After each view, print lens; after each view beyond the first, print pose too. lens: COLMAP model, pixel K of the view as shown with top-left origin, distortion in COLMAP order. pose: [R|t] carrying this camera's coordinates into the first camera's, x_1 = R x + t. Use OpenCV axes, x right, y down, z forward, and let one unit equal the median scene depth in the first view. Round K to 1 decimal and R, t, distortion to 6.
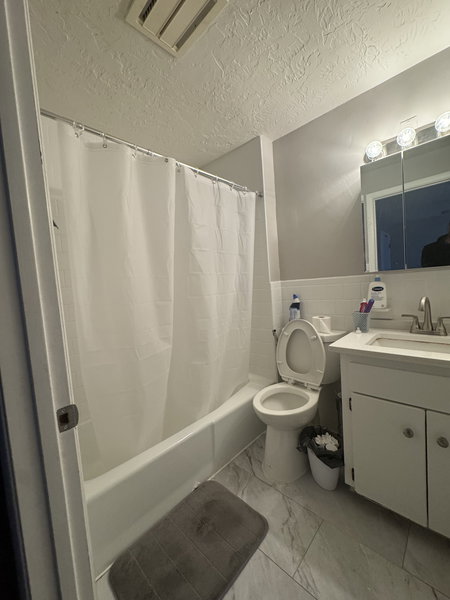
lens RADIAL K [[241.1, 0, 226.0], [0, 241.1, 299.4], [0, 0, 1]] dist [-0.002435, 0.000055]
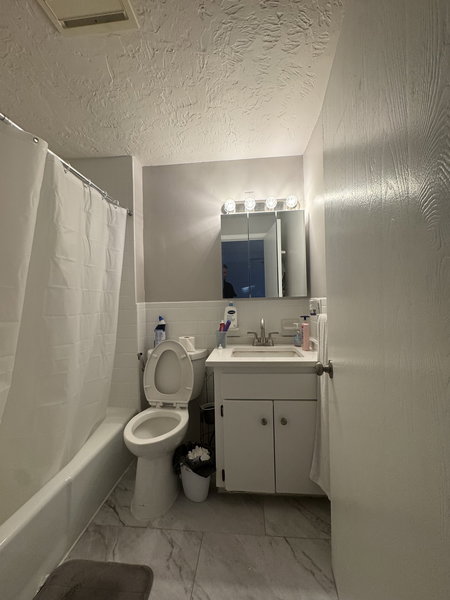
lens RADIAL K [[241.1, 0, 225.4], [0, 241.1, 299.5], [0, 0, 1]] dist [-0.002435, 0.000055]
pose [[0.779134, 0.057221, 0.624240, -0.180840], [0.005787, 0.995126, -0.098441, 0.013449], [-0.626831, 0.080311, 0.775005, 0.041149]]
